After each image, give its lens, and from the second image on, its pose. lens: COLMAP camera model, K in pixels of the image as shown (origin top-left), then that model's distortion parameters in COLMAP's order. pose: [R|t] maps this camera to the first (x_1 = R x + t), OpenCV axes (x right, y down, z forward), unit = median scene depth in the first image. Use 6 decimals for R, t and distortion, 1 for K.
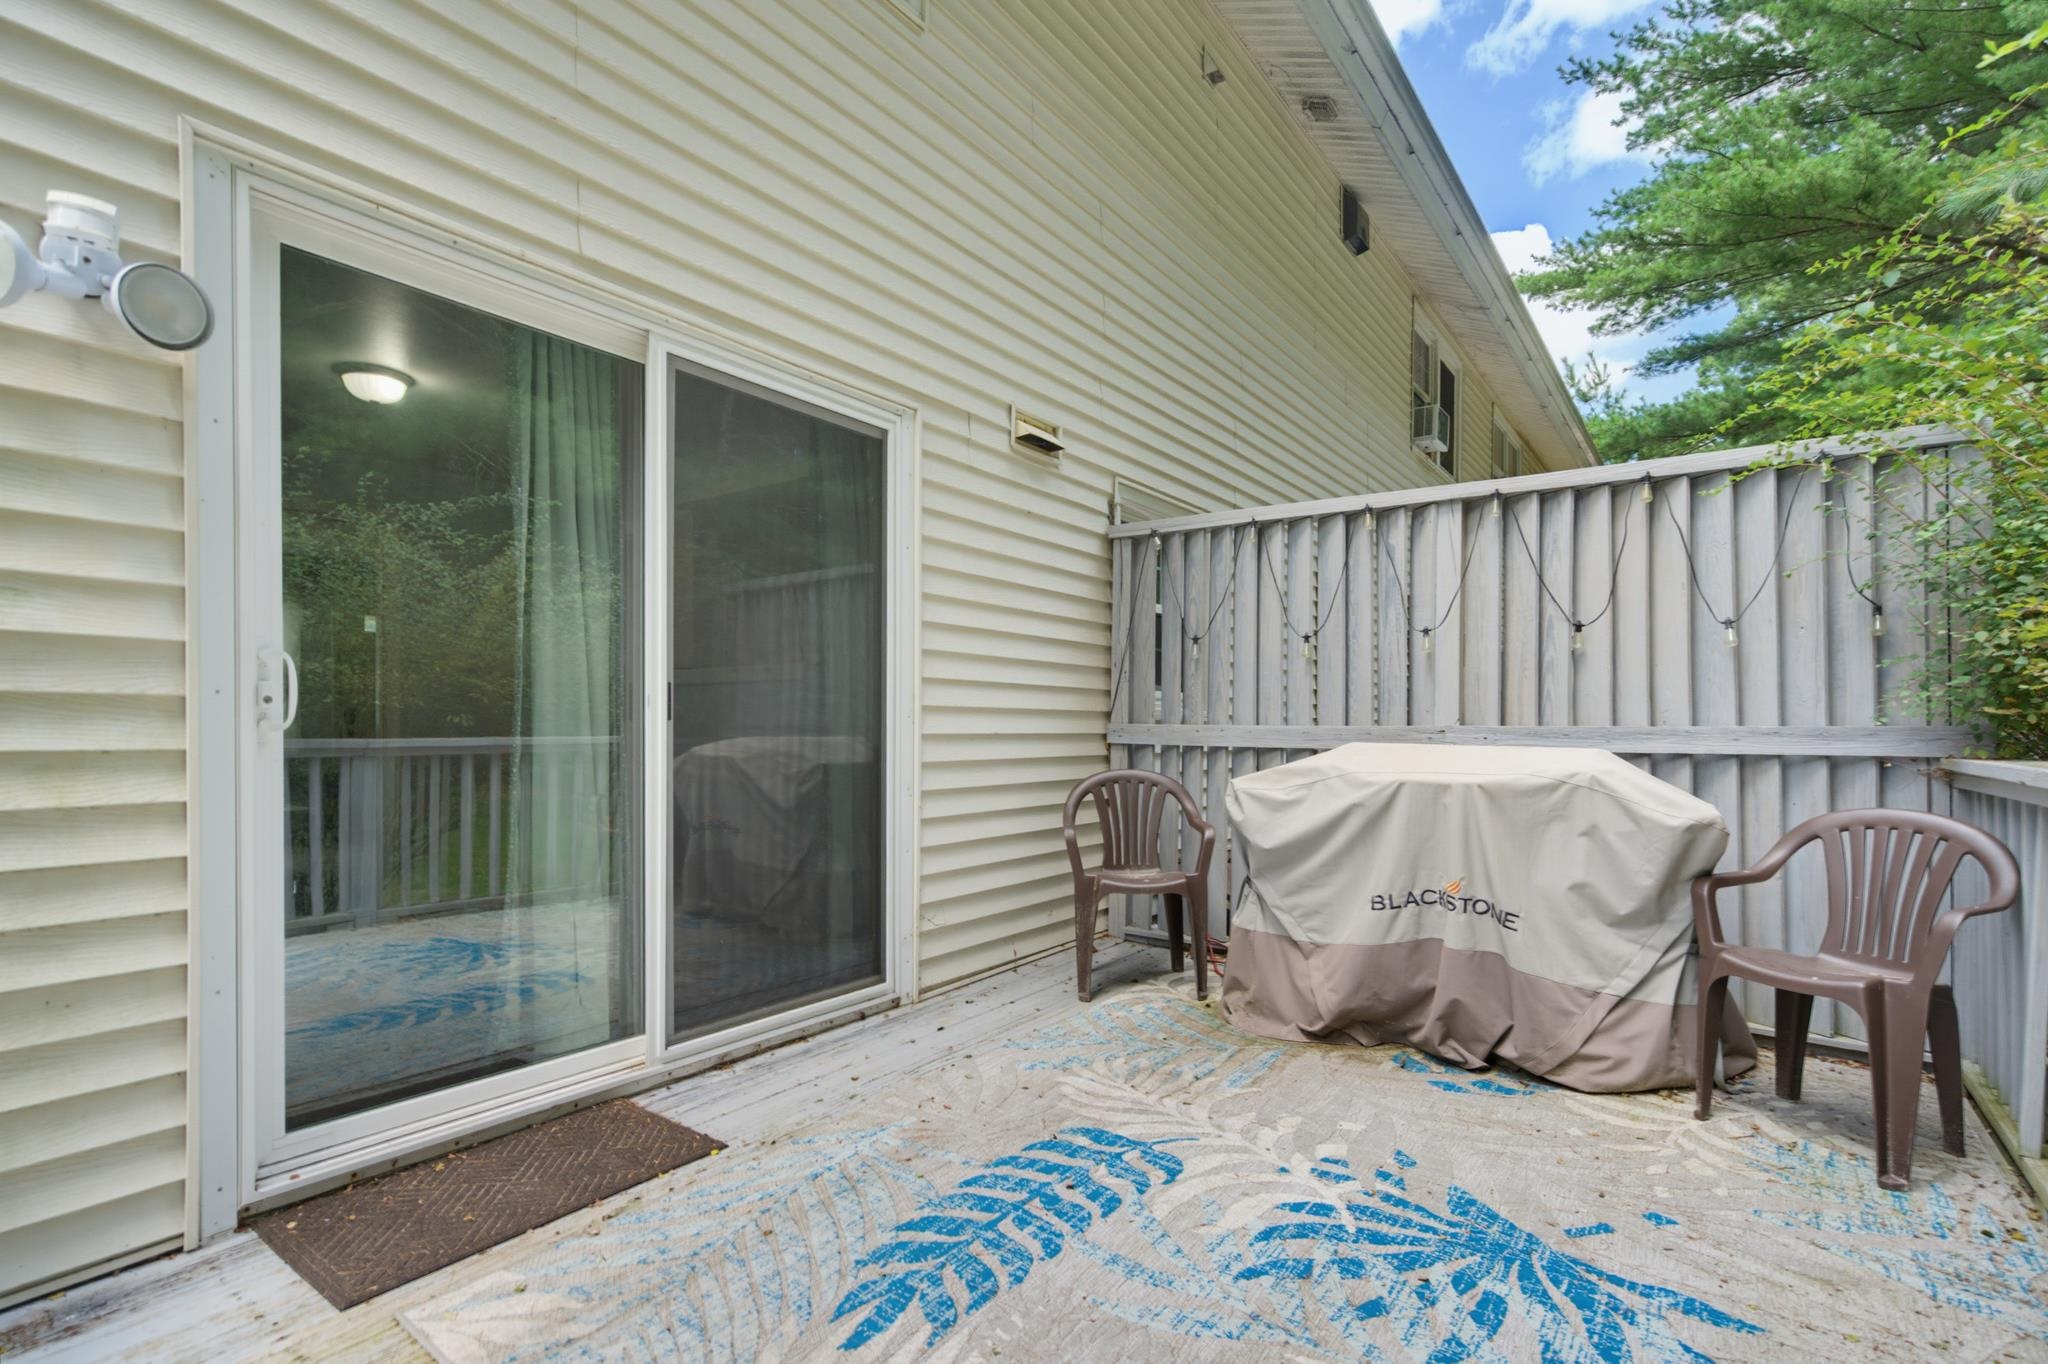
lens RADIAL K [[910.1, 0, 1022.9], [0, 910.1, 714.5], [0, 0, 1]] dist [0.000734, 0.000121]
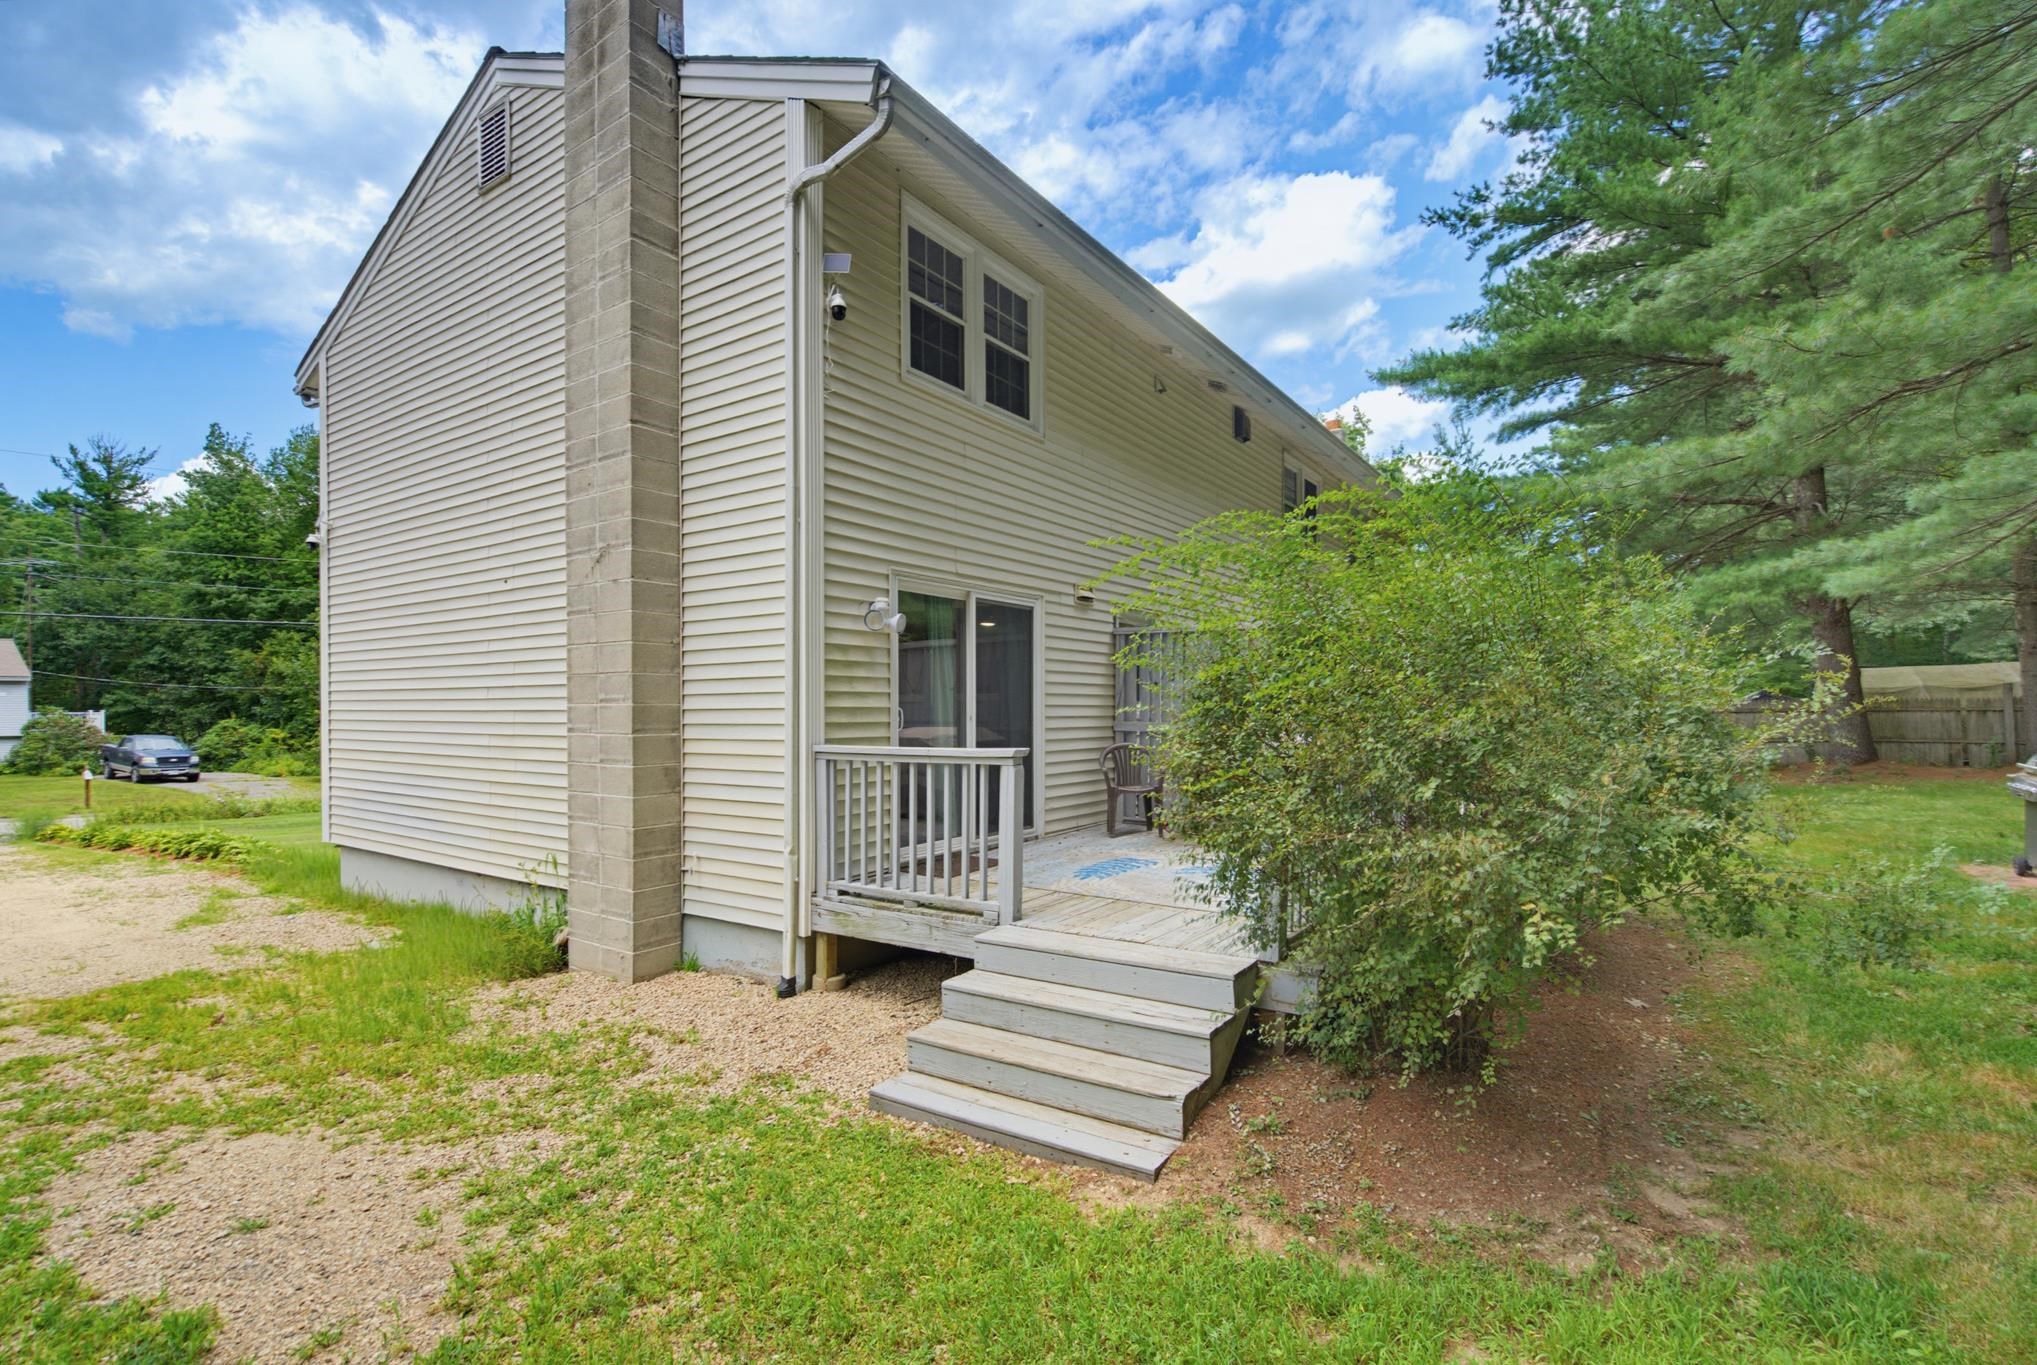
lens RADIAL K [[944.2, 0, 1018.5], [0, 944.2, 682.5], [0, 0, 1]] dist [0.001726, -0.000808]
pose [[0.998598, -0.004361, 0.052762, -0.264438], [0.005300, 0.999830, -0.017663, -0.046880], [-0.052676, 0.017918, 0.998451, -1.278605]]
